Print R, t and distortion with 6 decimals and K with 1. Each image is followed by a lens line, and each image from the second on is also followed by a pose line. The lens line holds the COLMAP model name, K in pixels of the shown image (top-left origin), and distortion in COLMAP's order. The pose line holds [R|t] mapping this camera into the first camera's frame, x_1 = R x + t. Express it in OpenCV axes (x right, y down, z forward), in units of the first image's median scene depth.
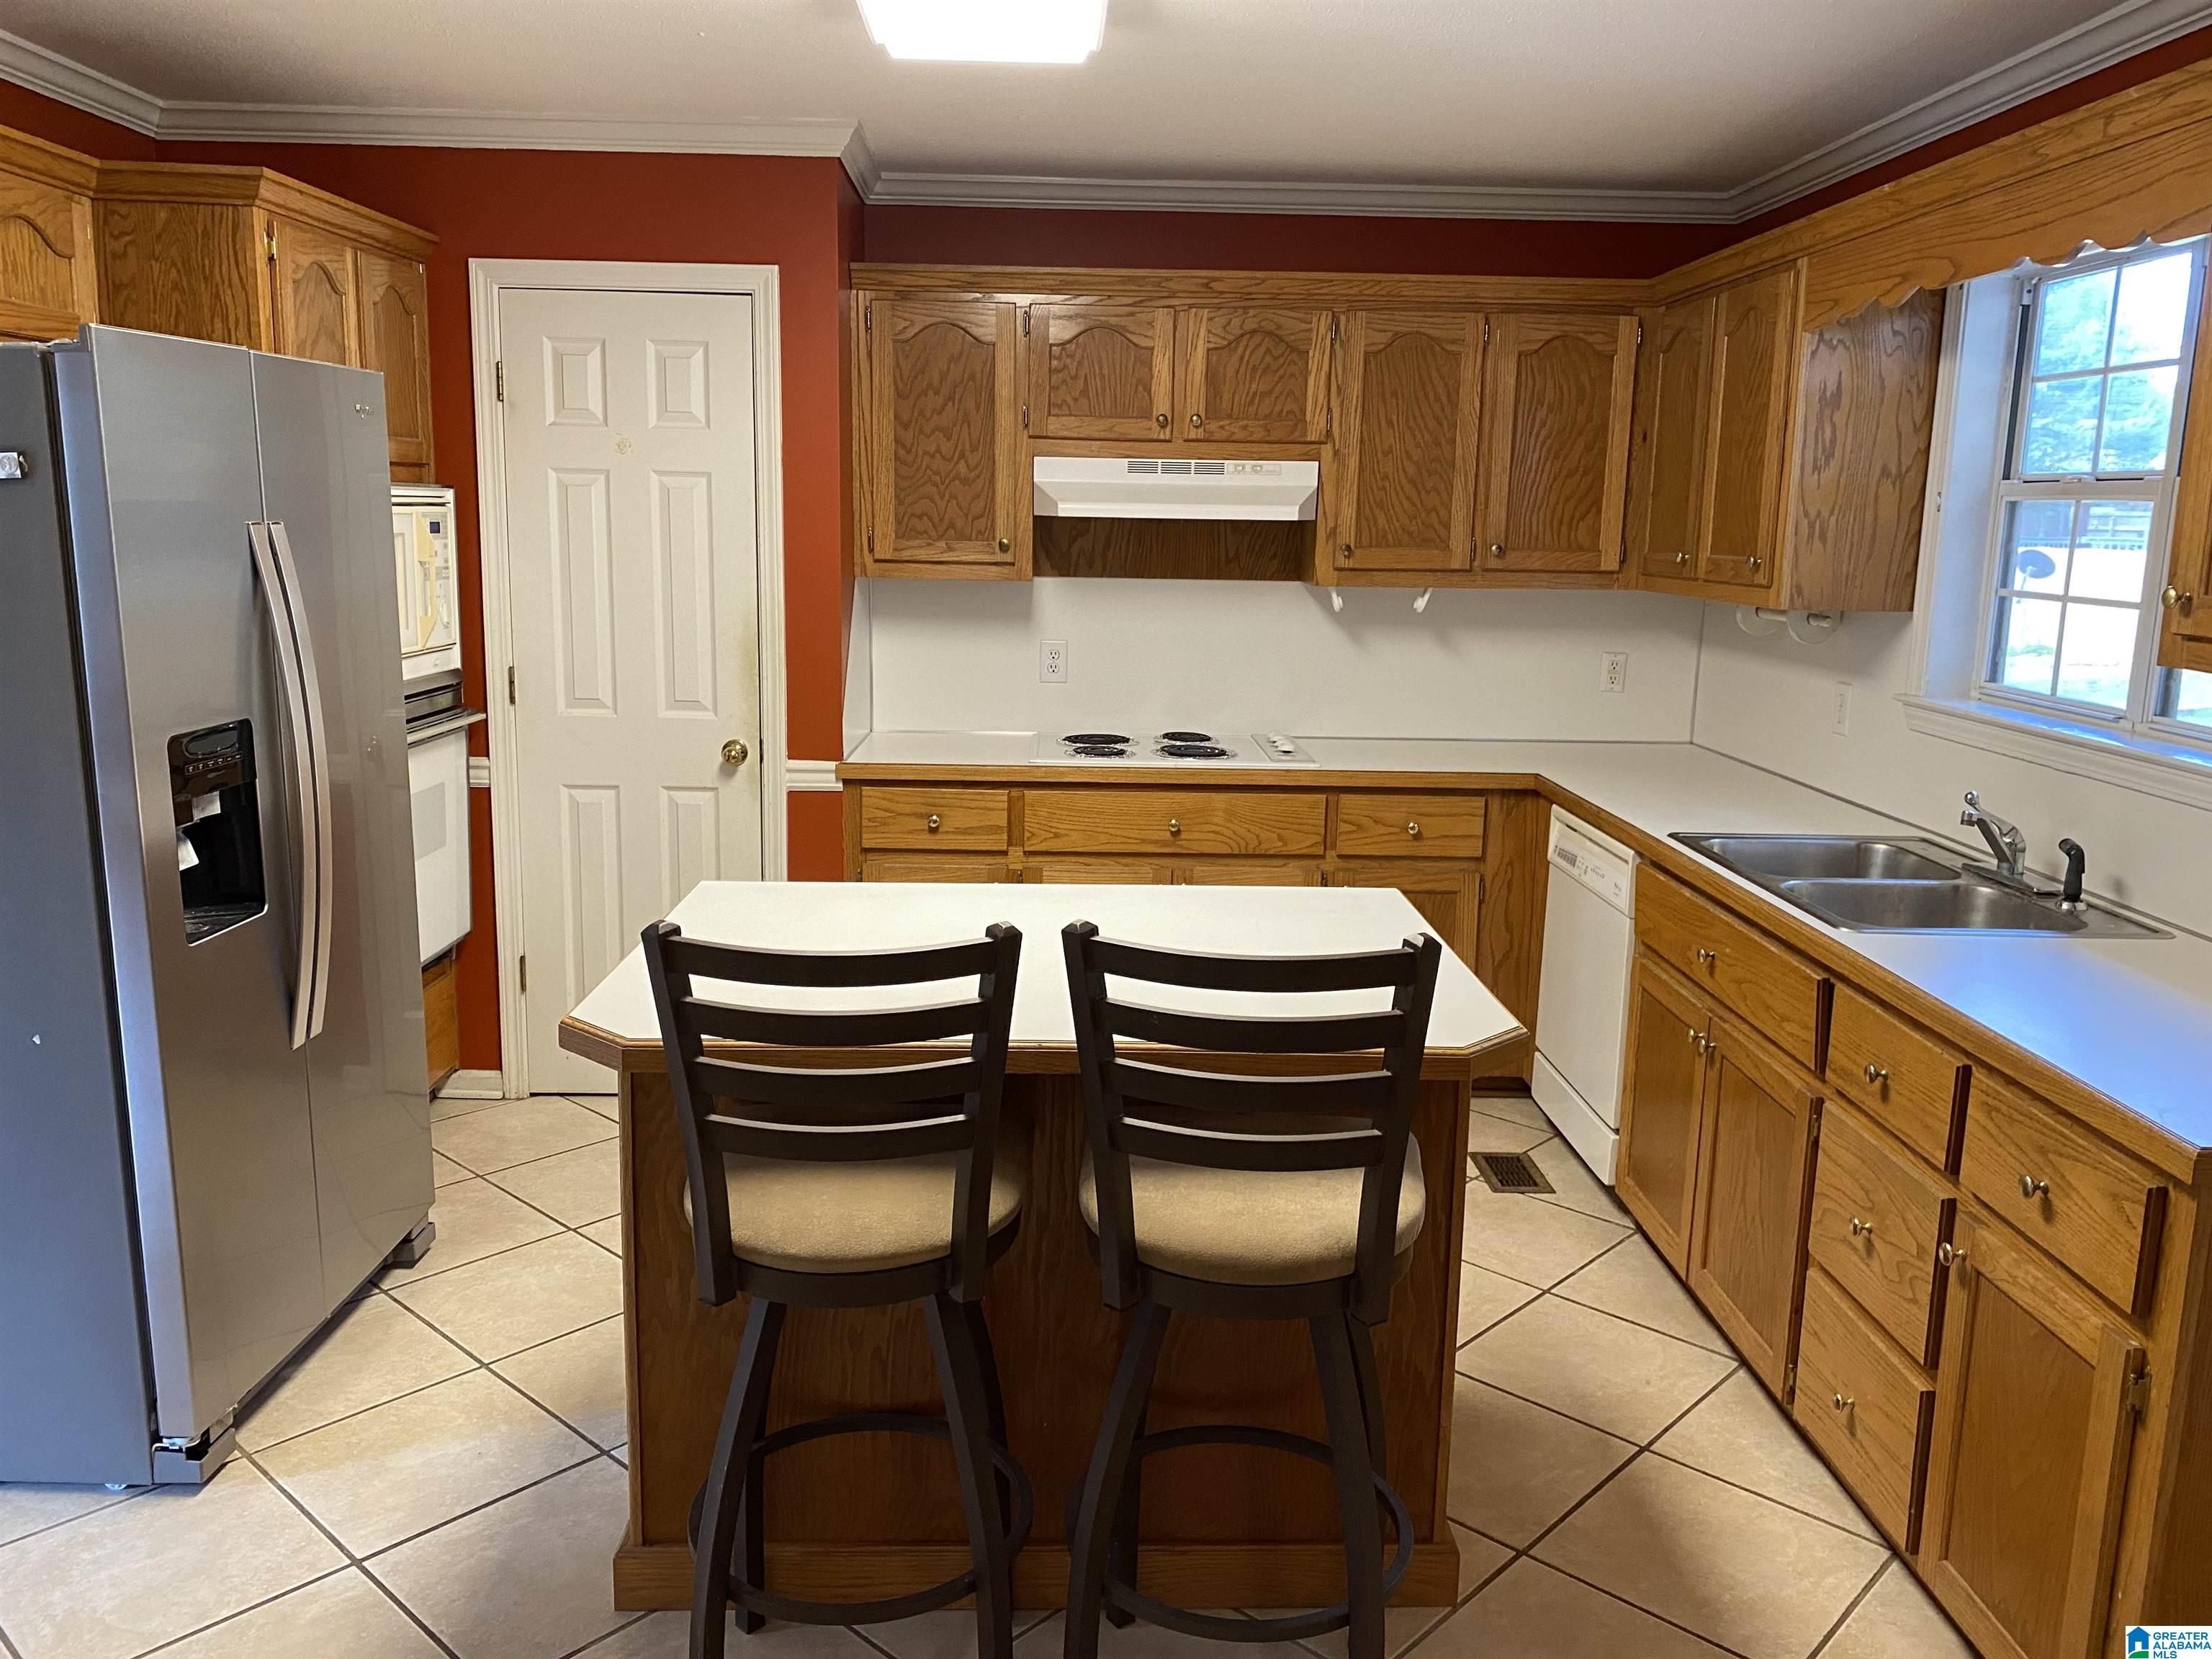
lens RADIAL K [[1684.8, 0, 1106.0], [0, 1684.8, 829.5], [0, 0, 1]] dist [0.011257, -0.035065]
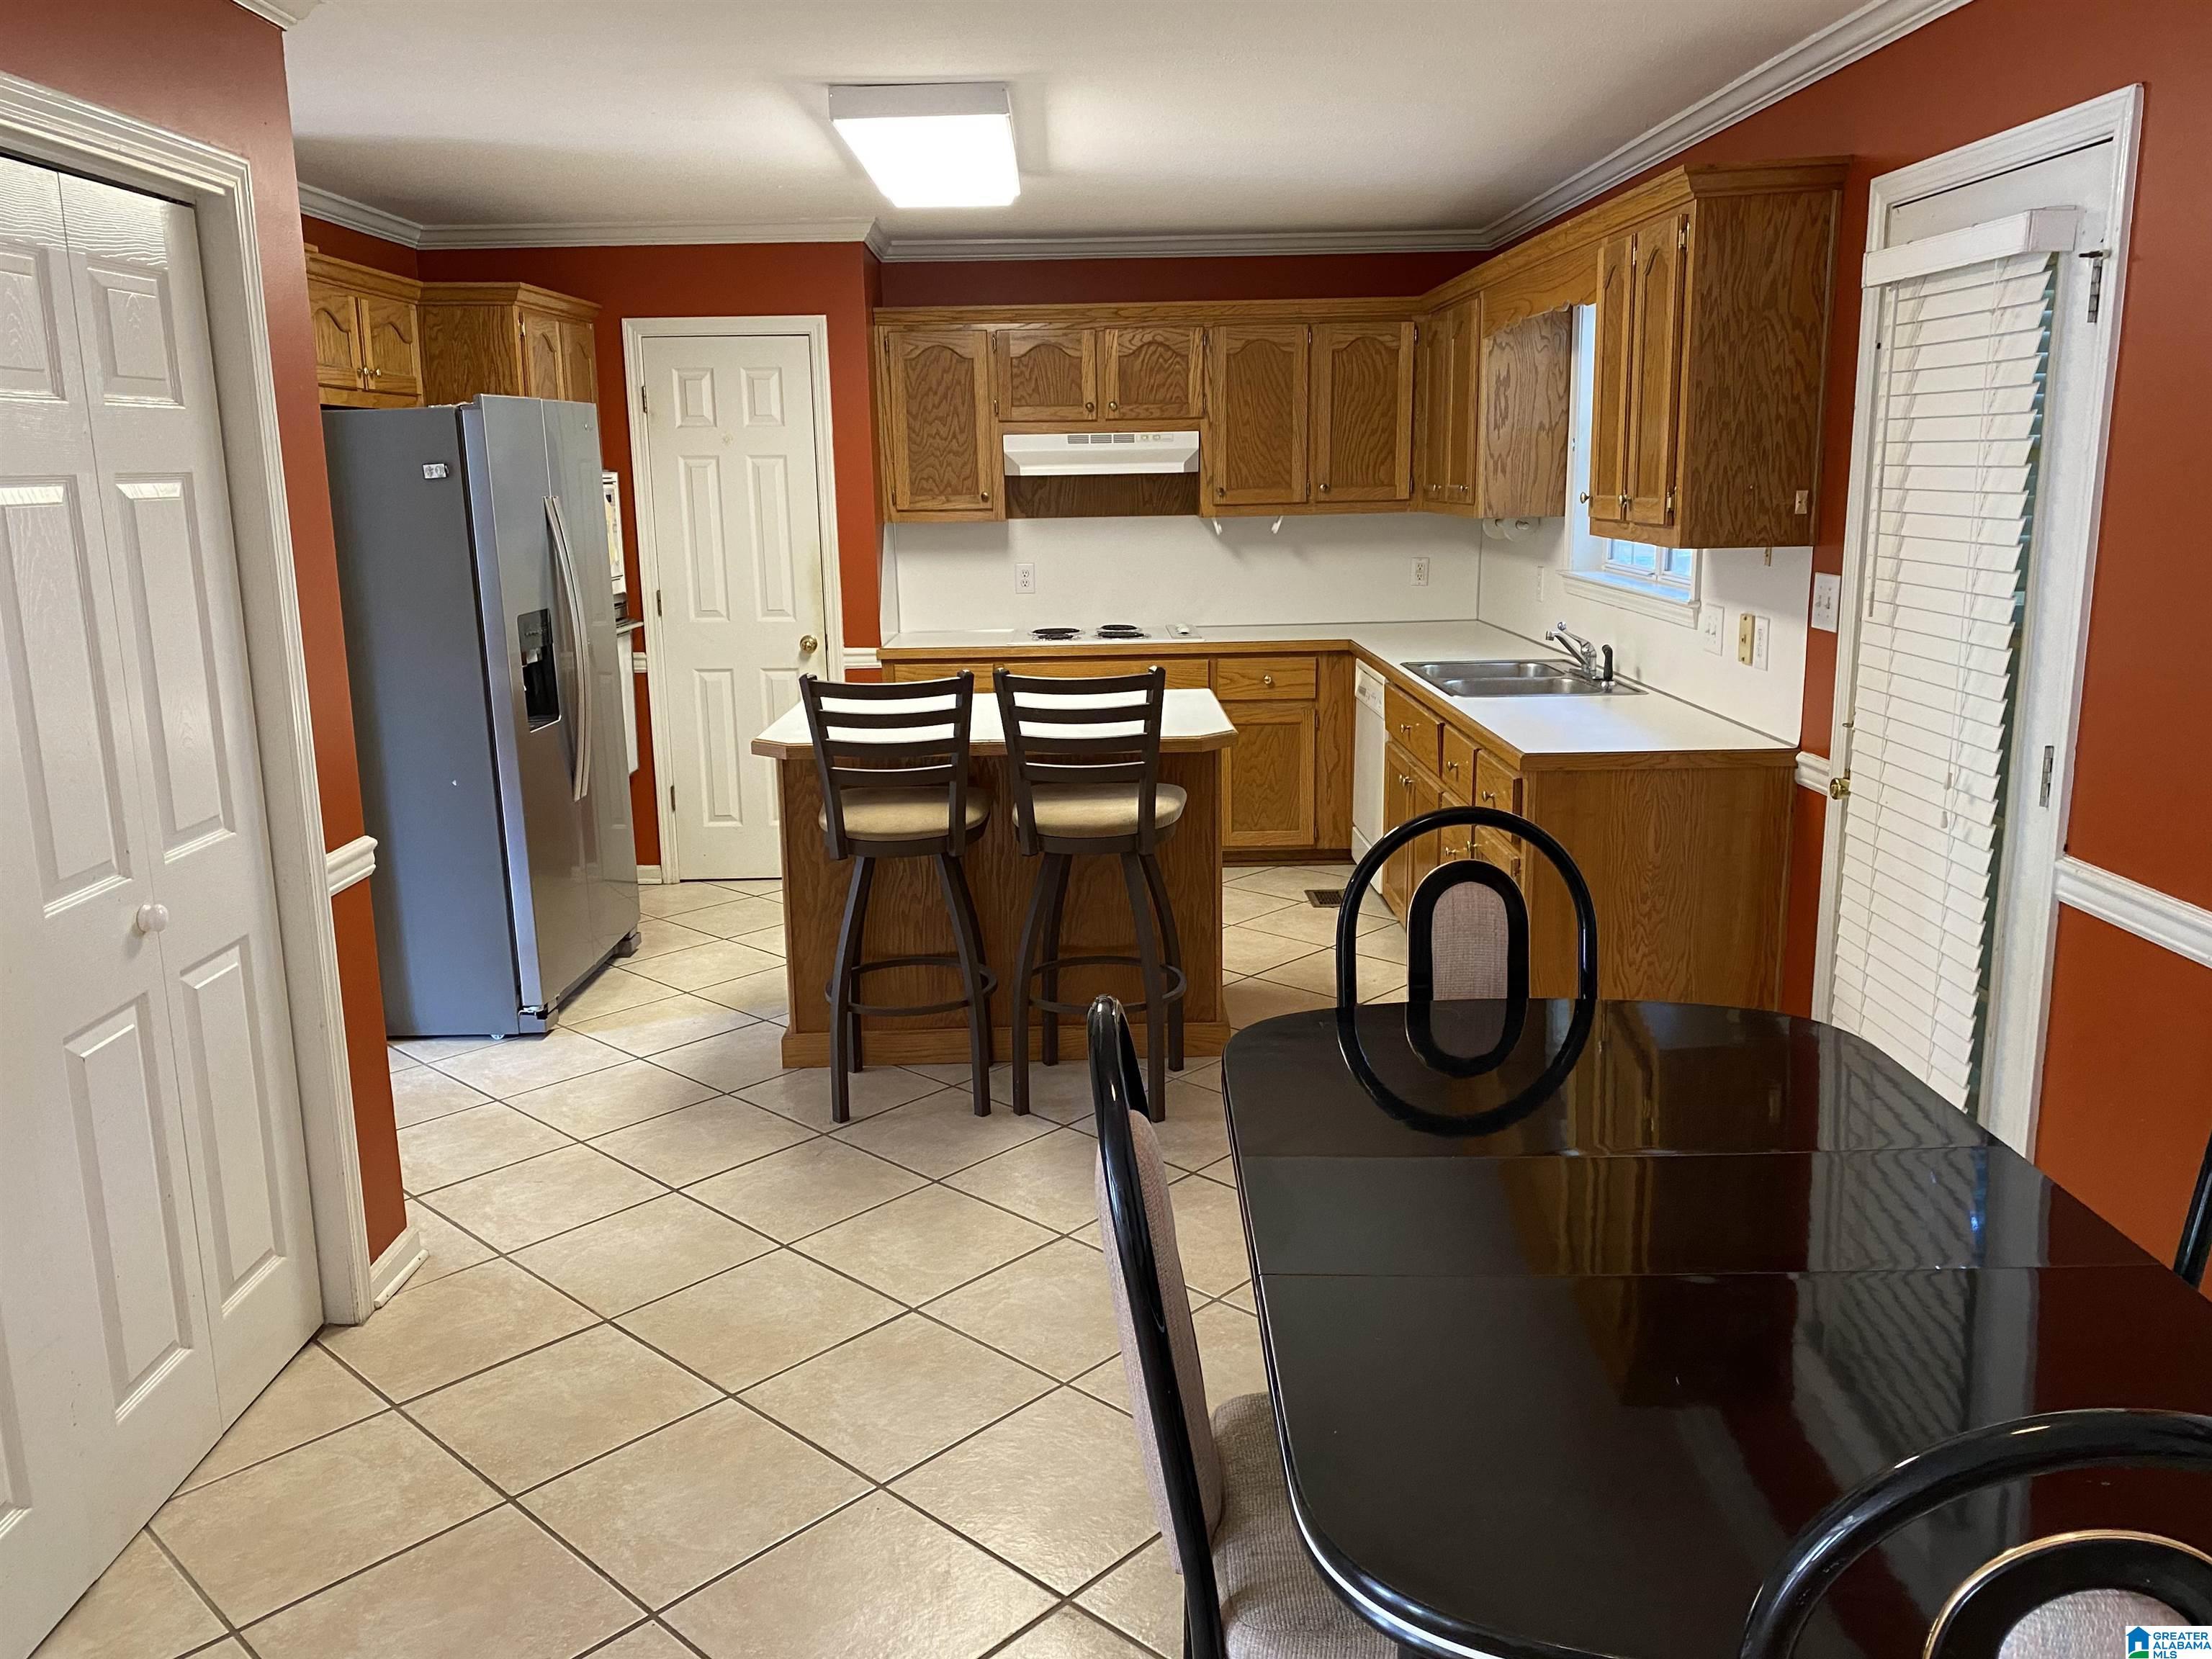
lens RADIAL K [[1733.4, 0, 1105.3], [0, 1733.4, 863.7], [0, 0, 1]] dist [0.043739, -0.186896]
pose [[0.999195, -0.032830, -0.023054, 0.070281], [0.033673, 0.998742, 0.037152, 0.099678], [0.021805, -0.037898, 0.999044, -0.531722]]
